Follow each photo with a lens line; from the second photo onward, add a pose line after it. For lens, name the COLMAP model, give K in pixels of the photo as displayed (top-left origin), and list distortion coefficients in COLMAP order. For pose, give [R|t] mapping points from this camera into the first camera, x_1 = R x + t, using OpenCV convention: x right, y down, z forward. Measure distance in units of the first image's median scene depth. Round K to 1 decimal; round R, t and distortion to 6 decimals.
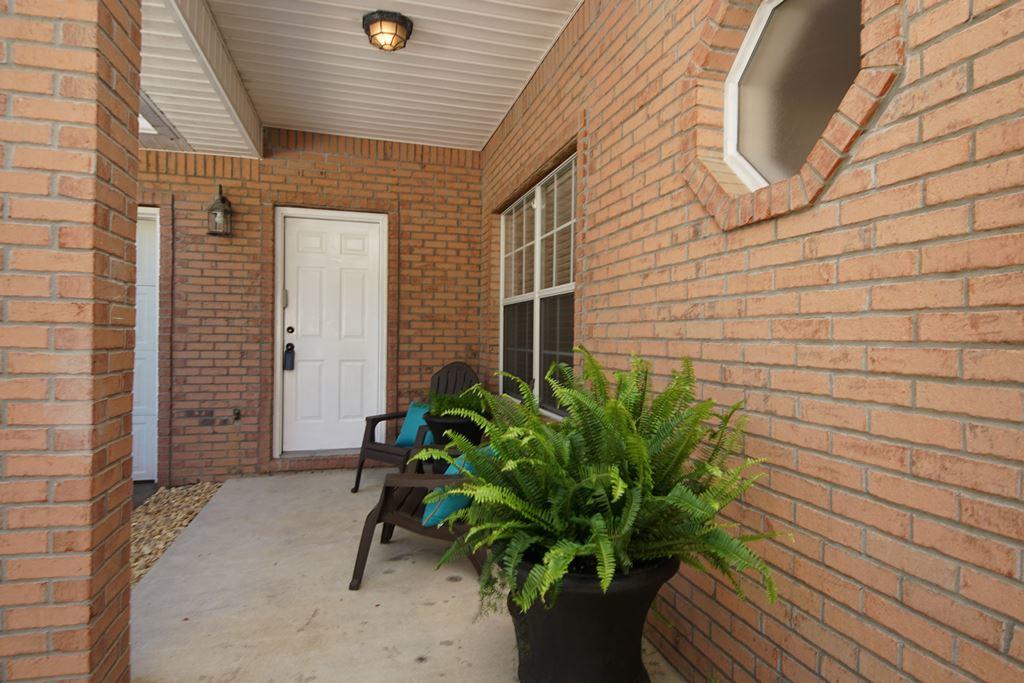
lens RADIAL K [[548.2, 0, 503.7], [0, 548.2, 339.6], [0, 0, 1]] dist [0.017572, -0.019132]
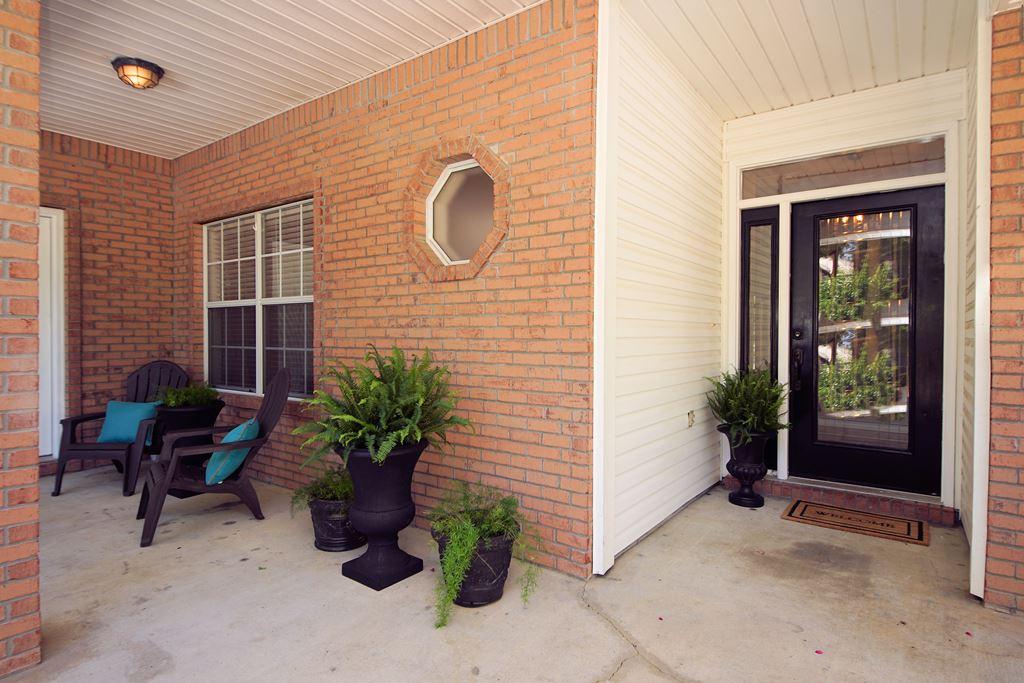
lens RADIAL K [[548.2, 0, 512.0], [0, 548.2, 341.9], [0, 0, 1]] dist [0.017572, -0.019132]
pose [[0.778744, -0.019440, 0.627040, -0.457563], [0.010762, 0.999787, 0.017630, -0.013887], [-0.627249, -0.006982, 0.778787, -0.527827]]
